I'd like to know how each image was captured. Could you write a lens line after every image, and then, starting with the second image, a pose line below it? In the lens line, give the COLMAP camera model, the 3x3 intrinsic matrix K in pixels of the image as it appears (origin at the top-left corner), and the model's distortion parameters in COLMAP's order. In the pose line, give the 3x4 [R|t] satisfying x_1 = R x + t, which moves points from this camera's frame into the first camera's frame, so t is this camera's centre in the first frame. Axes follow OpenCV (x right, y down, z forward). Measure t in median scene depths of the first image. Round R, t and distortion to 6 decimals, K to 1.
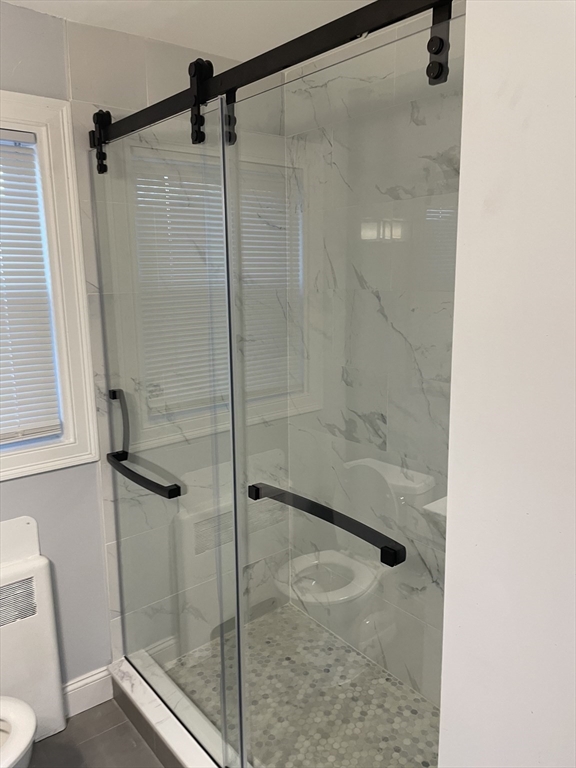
lens RADIAL K [[576.4, 0, 289.1], [0, 576.4, 376.4], [0, 0, 1]] dist [0.080003, -0.109373]
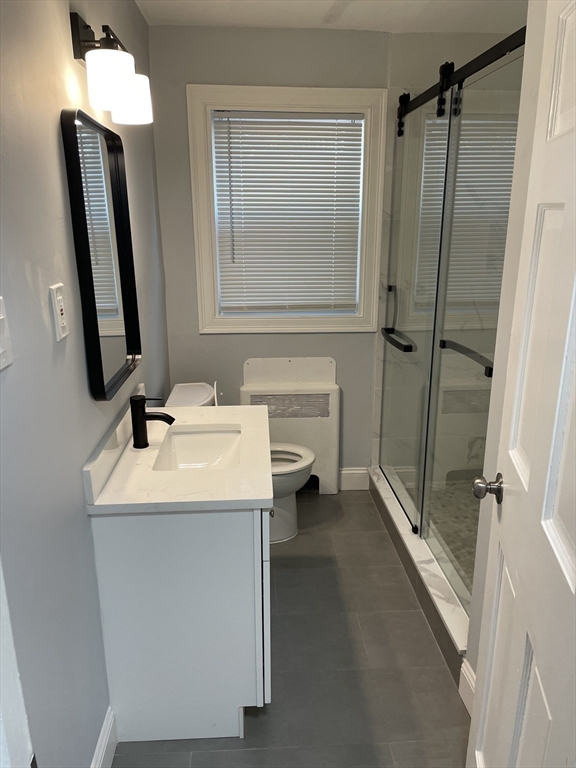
lens RADIAL K [[578.9, 0, 284.9], [0, 578.9, 388.6], [0, 0, 1]] dist [0.083070, -0.108053]
pose [[0.811454, 0.174667, -0.557705, 0.365855], [-0.113446, 0.983218, 0.142870, 0.102626], [0.573300, -0.052663, 0.817651, -0.411492]]
